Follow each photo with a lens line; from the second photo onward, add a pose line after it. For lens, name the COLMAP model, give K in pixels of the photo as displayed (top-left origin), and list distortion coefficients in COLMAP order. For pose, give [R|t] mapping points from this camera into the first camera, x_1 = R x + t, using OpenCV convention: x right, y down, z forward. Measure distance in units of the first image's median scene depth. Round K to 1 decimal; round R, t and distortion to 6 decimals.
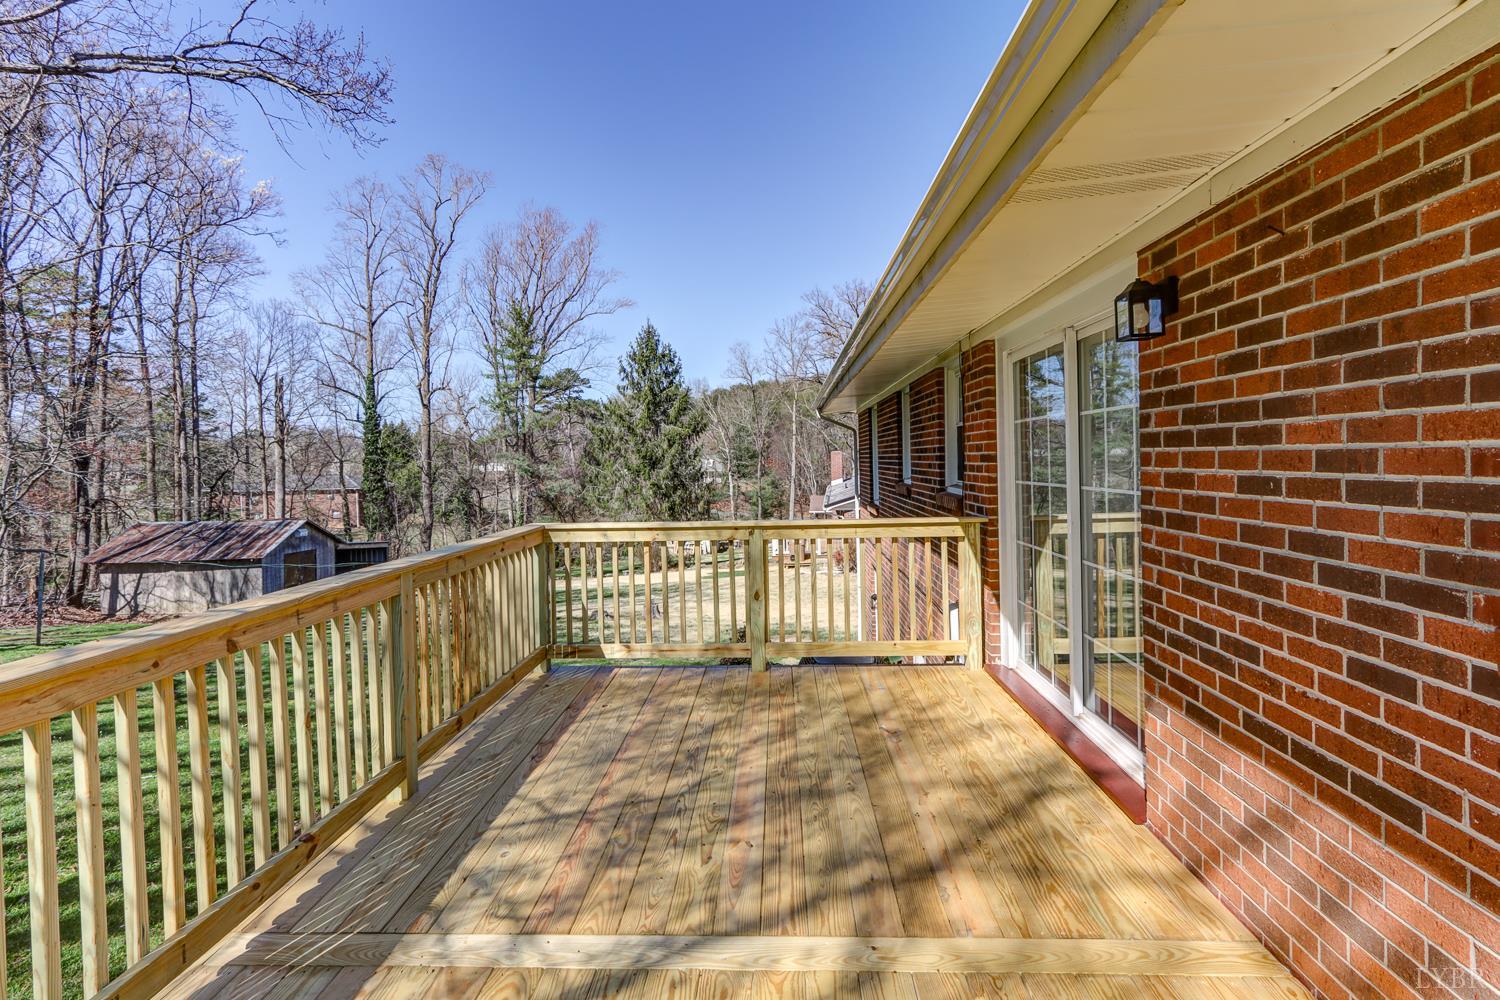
lens RADIAL K [[682.3, 0, 741.6], [0, 682.3, 488.4], [0, 0, 1]] dist [-0.022862, -0.000415]
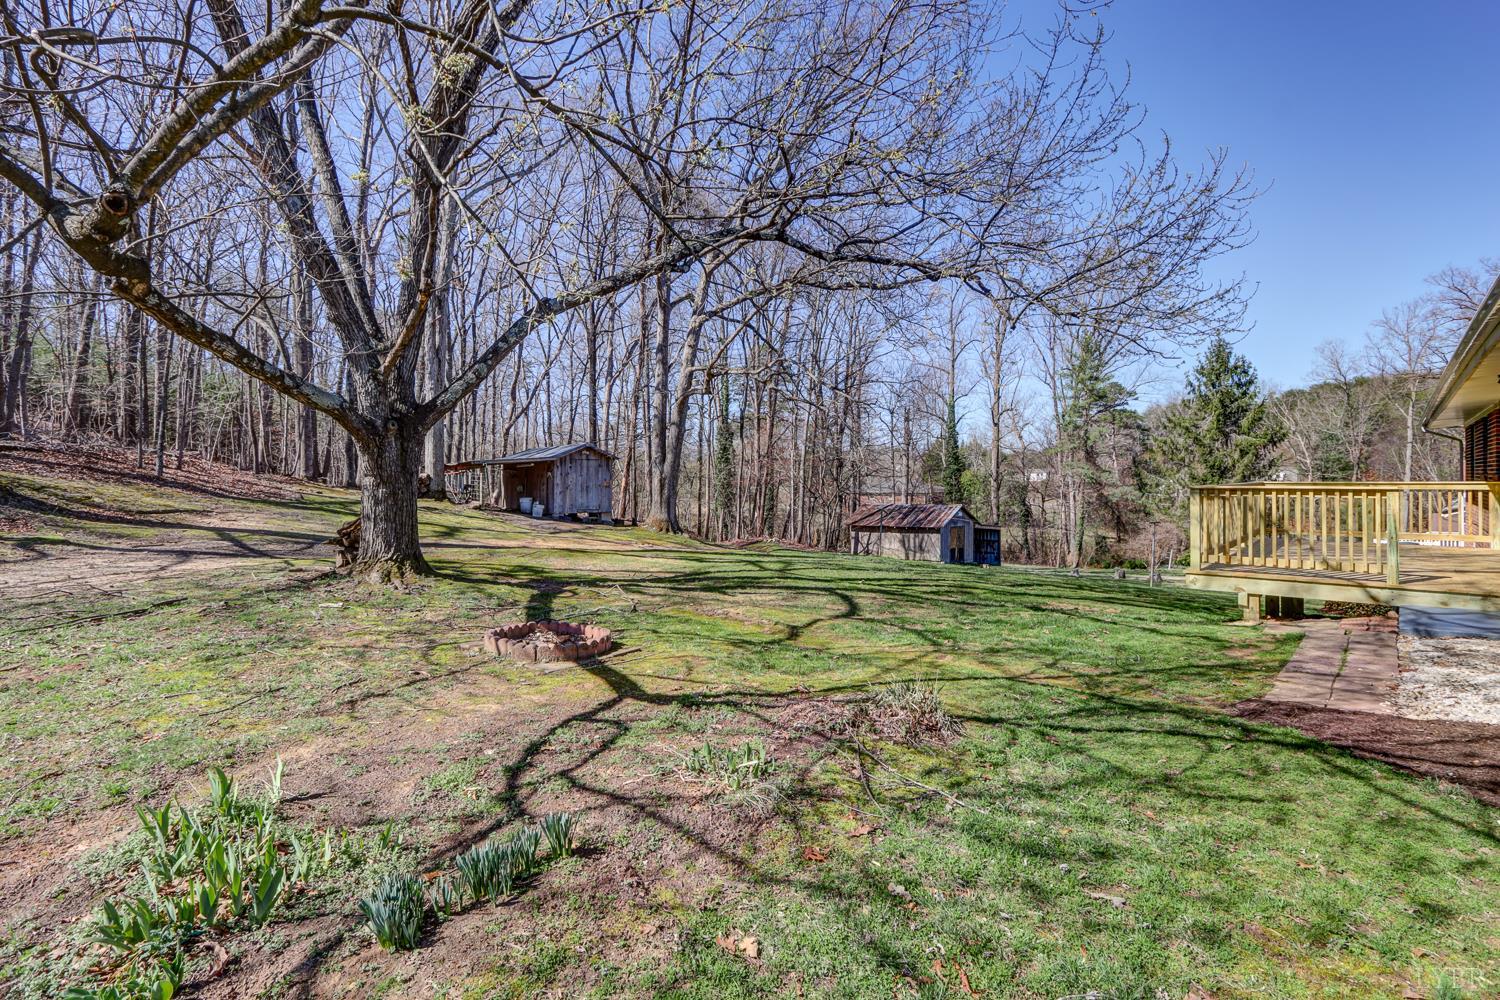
lens RADIAL K [[682.3, 0, 741.6], [0, 682.3, 488.4], [0, 0, 1]] dist [-0.022862, -0.000415]
pose [[0.757048, 0.024223, -0.652910, -0.012708], [-0.036107, 0.999336, -0.004790, 0.017330], [0.652361, 0.027201, 0.757420, -0.238890]]
